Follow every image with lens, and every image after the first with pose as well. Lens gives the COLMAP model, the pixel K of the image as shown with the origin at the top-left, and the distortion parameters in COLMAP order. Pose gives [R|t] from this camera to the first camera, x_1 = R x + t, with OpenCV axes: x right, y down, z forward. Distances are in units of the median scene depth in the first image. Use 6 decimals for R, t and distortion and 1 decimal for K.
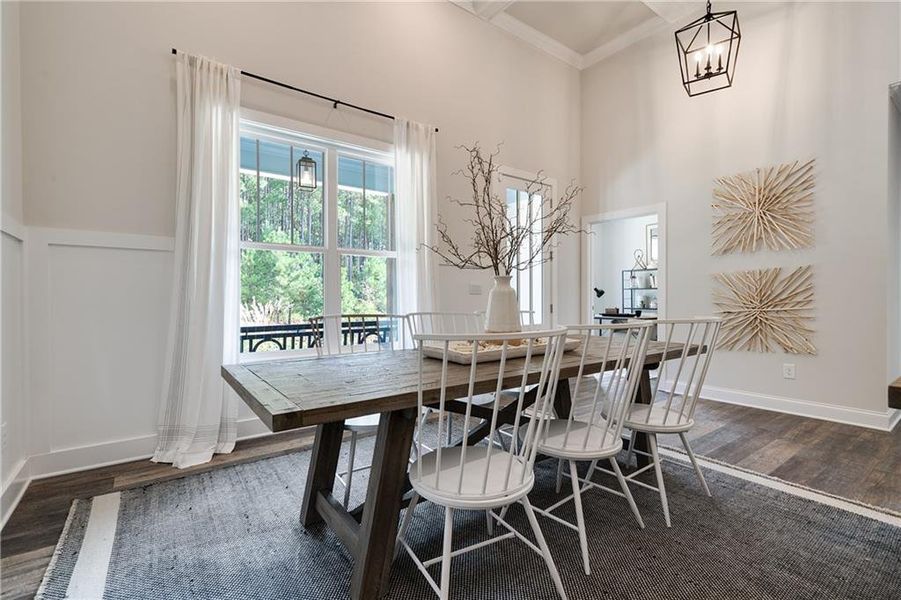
lens RADIAL K [[418.4, 0, 450.0], [0, 418.4, 296.0], [0, 0, 1]] dist [0.001525, 0.000100]
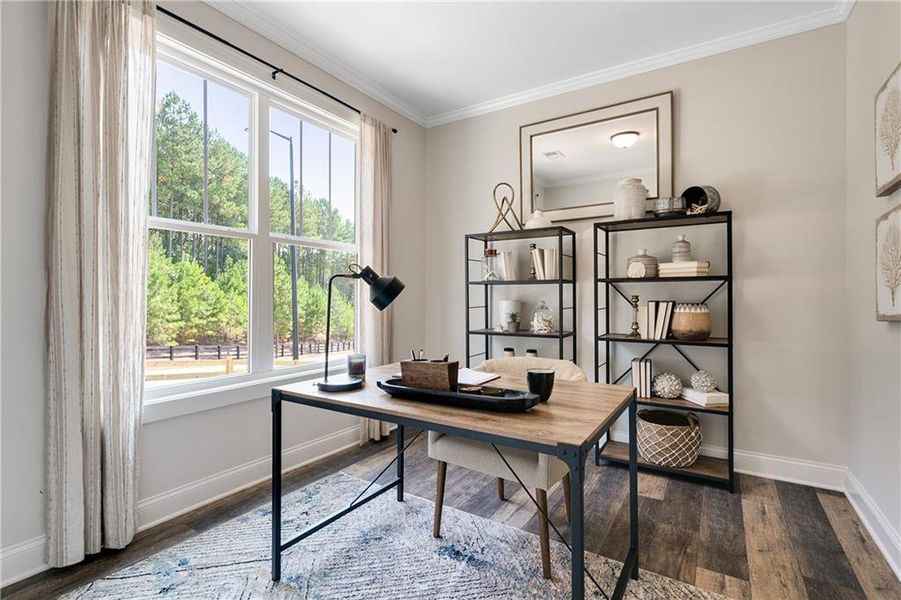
lens RADIAL K [[418.4, 0, 450.4], [0, 418.4, 298.2], [0, 0, 1]] dist [0.001525, 0.000100]
pose [[0.932468, 0.000092, 0.361252, 0.262092], [0.000231, 1.000000, -0.000852, -0.002173], [-0.361252, 0.000878, 0.932468, 0.651696]]
